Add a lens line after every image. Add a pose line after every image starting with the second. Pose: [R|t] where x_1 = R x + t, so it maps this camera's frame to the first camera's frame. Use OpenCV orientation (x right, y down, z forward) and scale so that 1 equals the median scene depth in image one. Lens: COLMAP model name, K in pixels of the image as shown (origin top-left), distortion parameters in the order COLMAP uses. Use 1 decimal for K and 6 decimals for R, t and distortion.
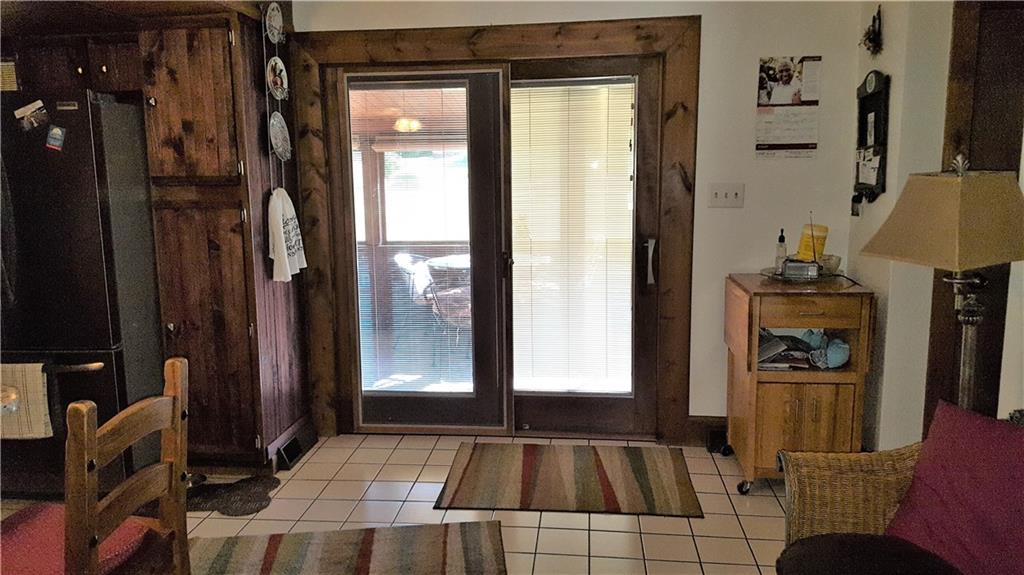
lens RADIAL K [[776.4, 0, 512.0], [0, 776.4, 287.5], [0, 0, 1]] dist [0.009264, 0.003467]
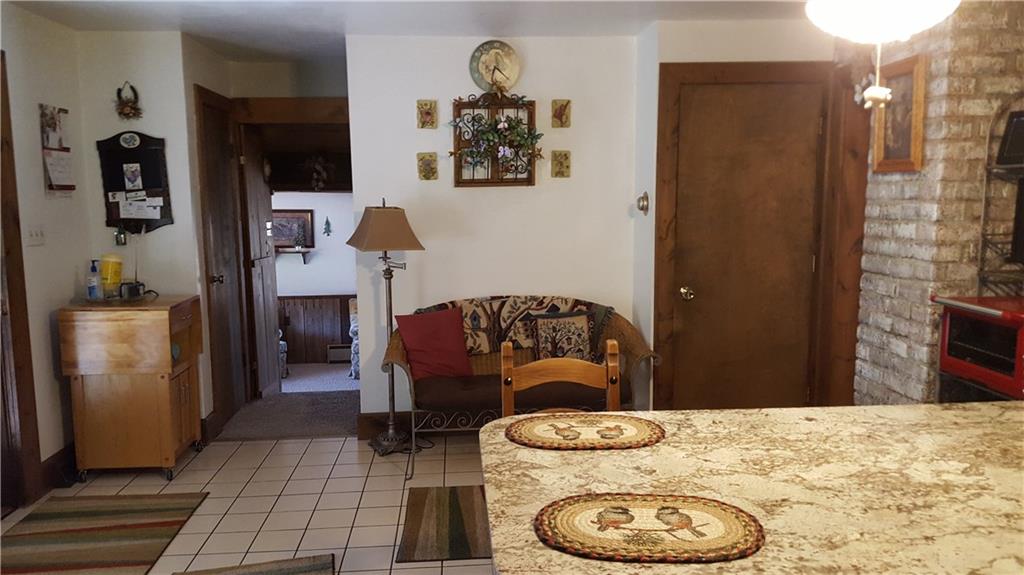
lens RADIAL K [[740.9, 0, 498.2], [0, 740.9, 298.8], [0, 0, 1]] dist [0.107412, -0.132836]
pose [[-0.176092, -0.118824, 0.977176, -0.718481], [0.162106, 0.975634, 0.147849, -0.075868], [-0.970934, 0.184441, -0.152539, 0.522944]]
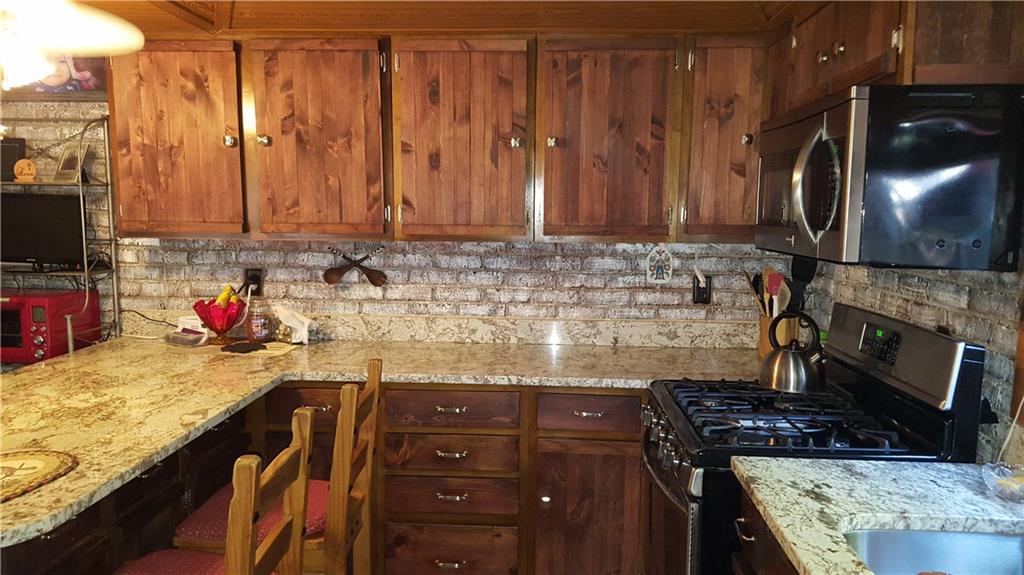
lens RADIAL K [[775.0, 0, 513.2], [0, 775.0, 307.5], [0, 0, 1]] dist [0.119523, -0.156563]
pose [[-0.999123, 0.014127, -0.039410, -0.682336], [0.002556, 0.960175, 0.279388, -0.112520], [0.041788, 0.279042, -0.959369, 0.765595]]
